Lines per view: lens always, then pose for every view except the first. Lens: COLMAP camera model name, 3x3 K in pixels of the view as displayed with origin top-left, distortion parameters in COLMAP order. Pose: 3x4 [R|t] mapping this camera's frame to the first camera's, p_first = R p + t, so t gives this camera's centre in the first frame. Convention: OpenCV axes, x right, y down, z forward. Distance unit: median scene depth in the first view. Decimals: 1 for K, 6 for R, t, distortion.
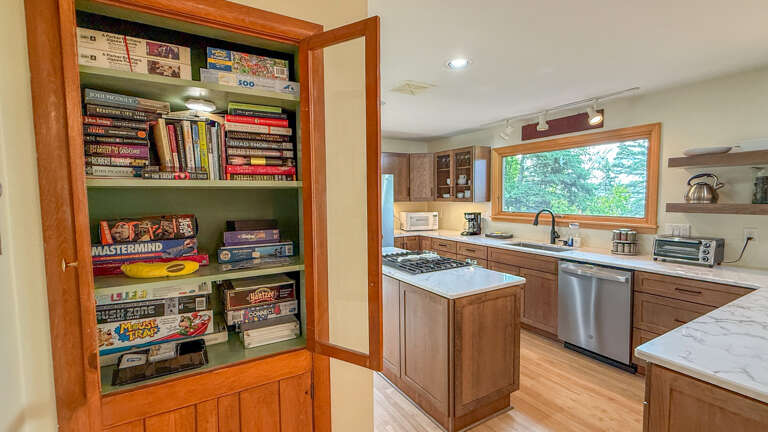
lens RADIAL K [[330.5, 0, 386.5], [0, 330.5, 217.6], [0, 0, 1]] dist [-0.000732, -0.000270]
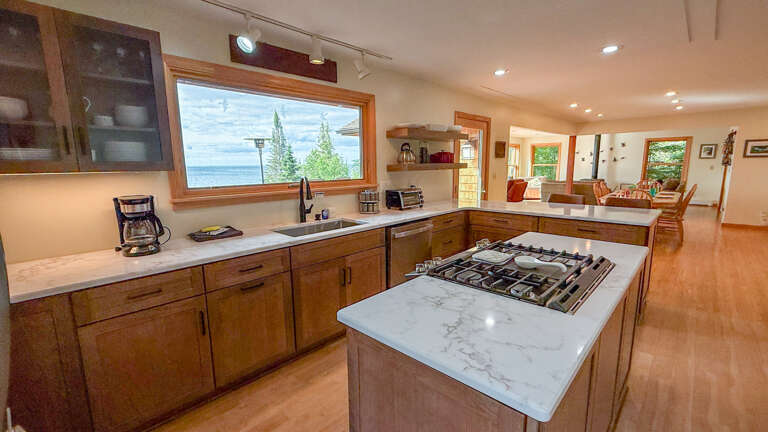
lens RADIAL K [[330.5, 0, 386.7], [0, 330.5, 220.2], [0, 0, 1]] dist [-0.000732, -0.000270]
pose [[-0.262312, -0.149204, 0.953379, -0.349483], [0.080310, 0.981171, 0.175650, -0.055731], [-0.961636, 0.122641, -0.245390, 1.280973]]
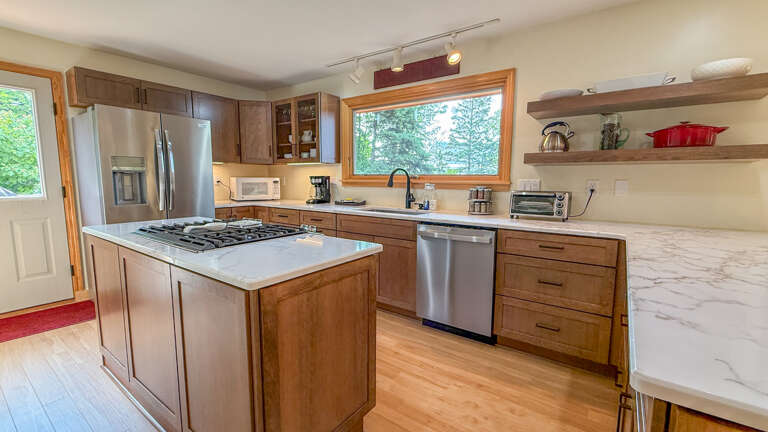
lens RADIAL K [[330.5, 0, 372.7], [0, 330.5, 214.8], [0, 0, 1]] dist [-0.000732, -0.000270]
pose [[0.927000, -0.030692, 0.373805, 0.111296], [0.012105, 0.998575, 0.051971, 0.064060], [-0.374867, -0.043652, 0.926050, 0.281974]]
